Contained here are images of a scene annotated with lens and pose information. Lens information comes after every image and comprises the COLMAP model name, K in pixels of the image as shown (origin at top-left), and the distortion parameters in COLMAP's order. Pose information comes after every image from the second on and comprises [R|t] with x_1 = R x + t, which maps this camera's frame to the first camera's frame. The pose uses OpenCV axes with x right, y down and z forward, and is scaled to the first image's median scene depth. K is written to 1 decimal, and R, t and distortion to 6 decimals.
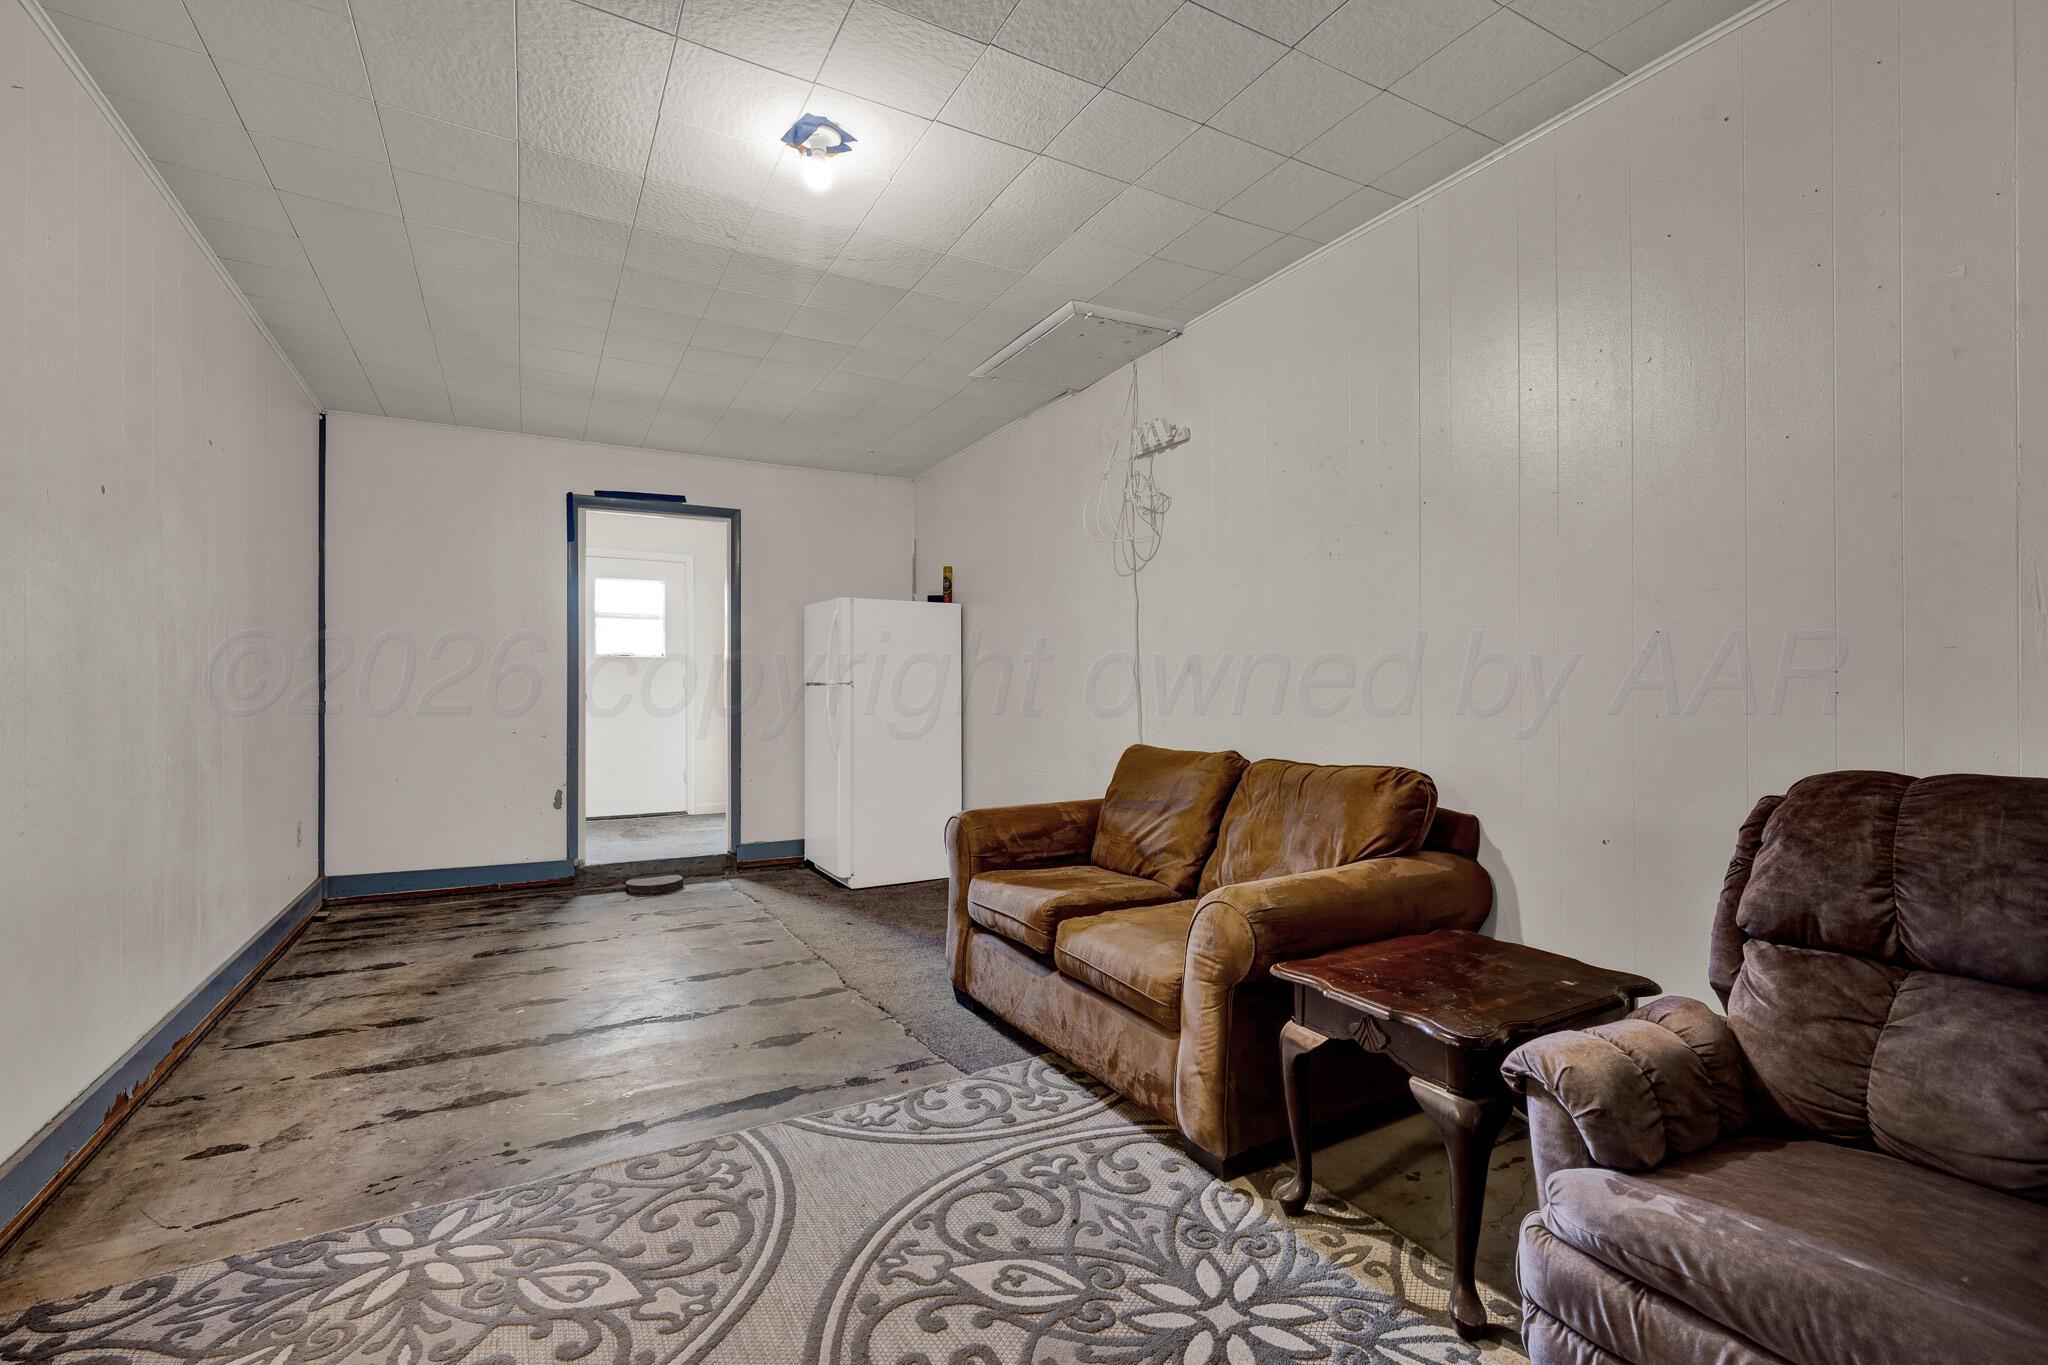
lens RADIAL K [[914.3, 0, 1027.7], [0, 914.3, 682.2], [0, 0, 1]] dist [-0.002439, -0.000536]
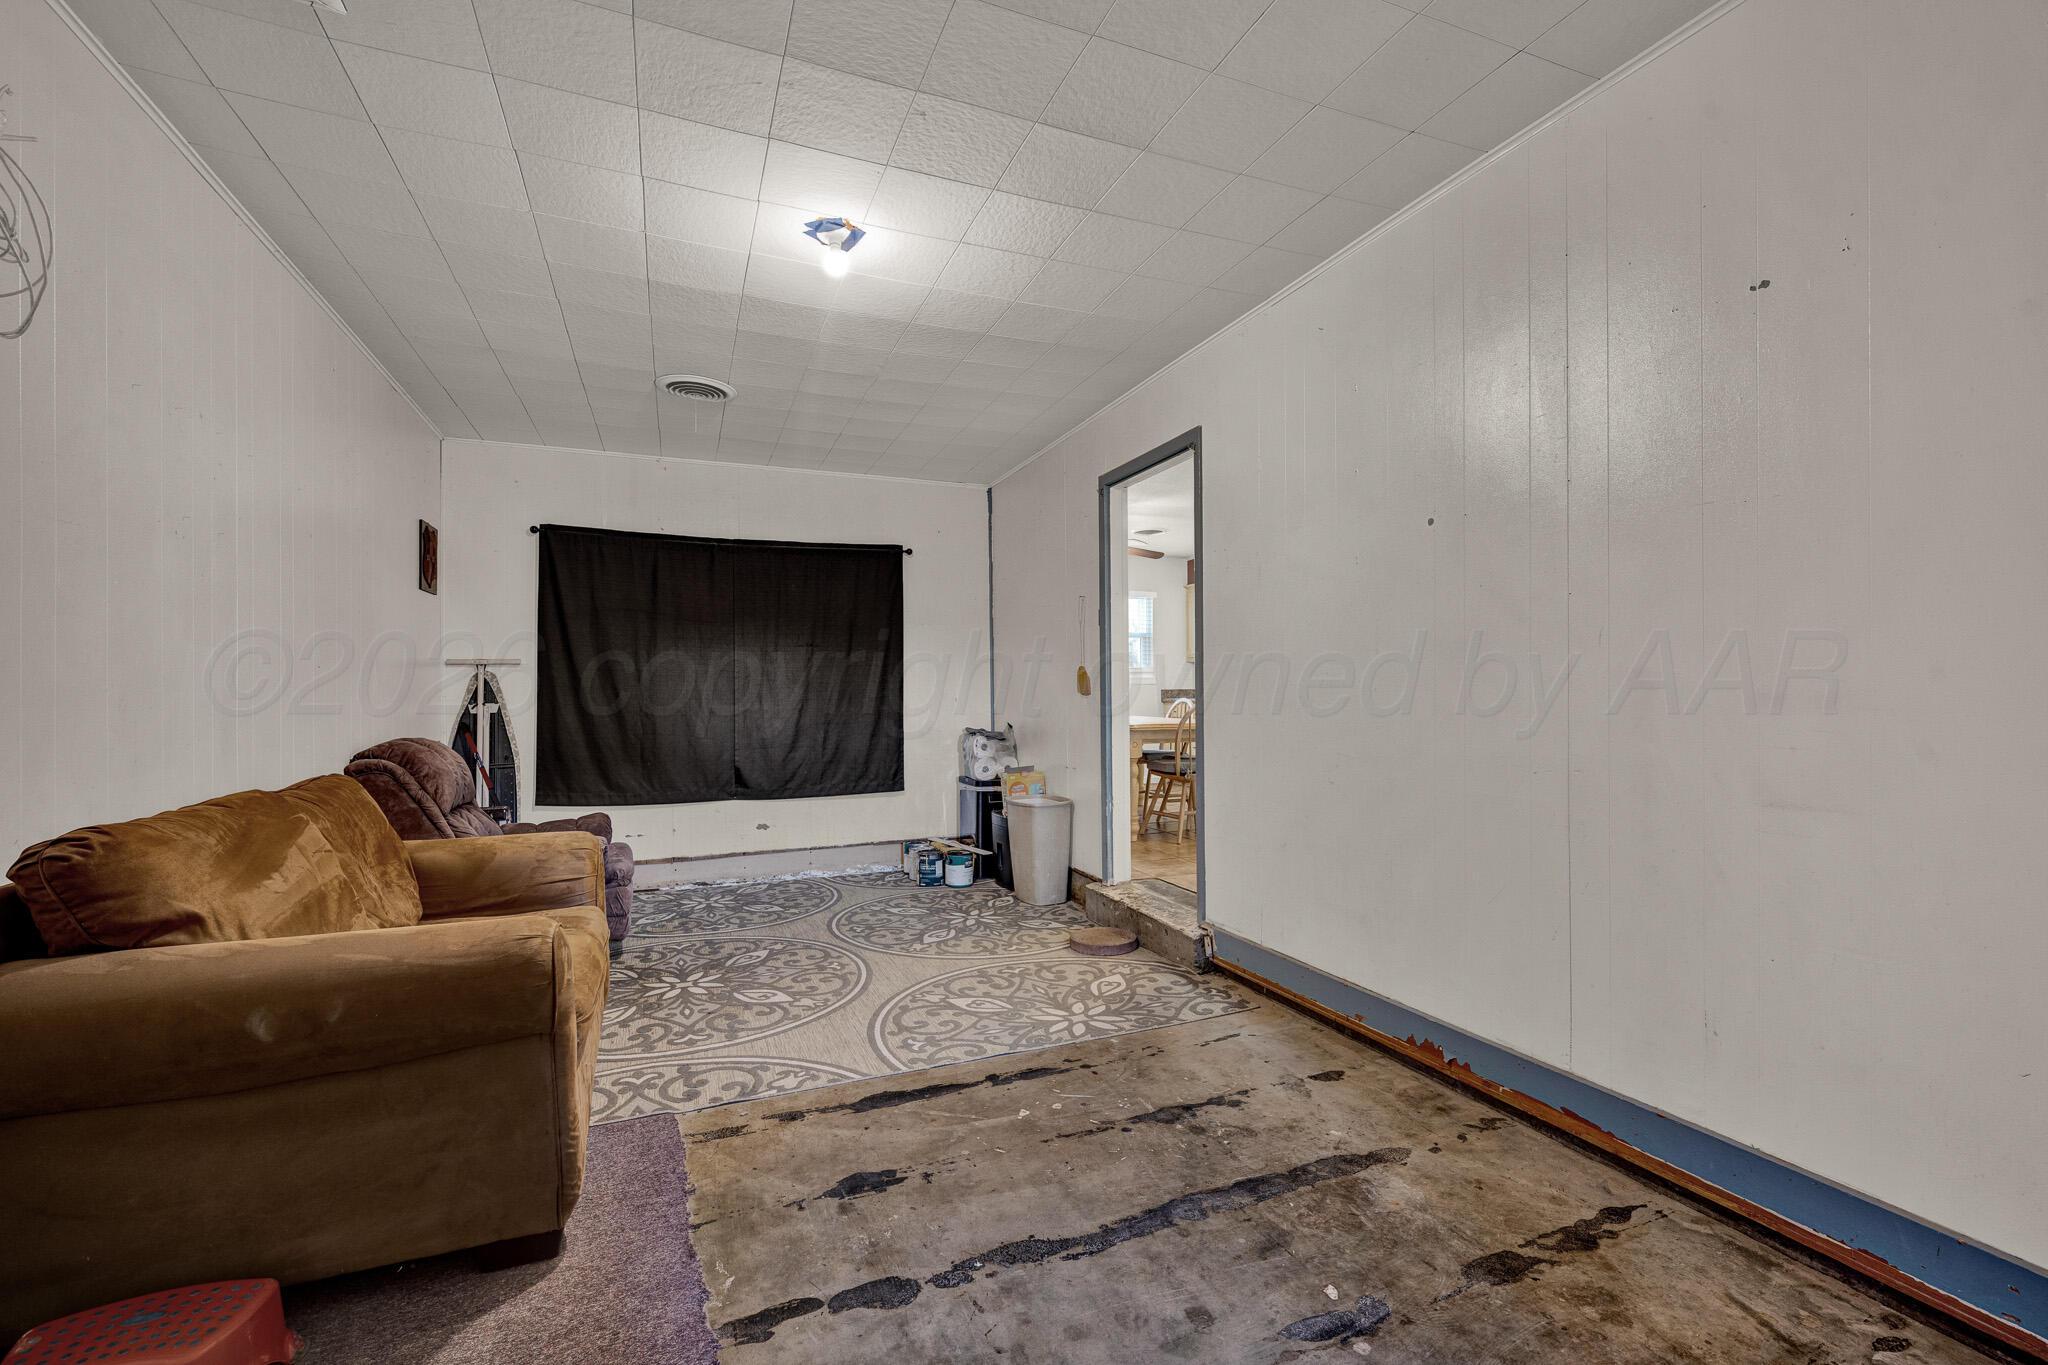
lens RADIAL K [[846.4, 0, 1027.5], [0, 846.4, 693.4], [0, 0, 1]] dist [0.001048, -0.000052]
pose [[-0.993747, 0.012265, 0.110980, -0.575915], [0.010946, 0.999862, -0.012490, 0.015432], [-0.111118, -0.011197, -0.993744, 2.004702]]
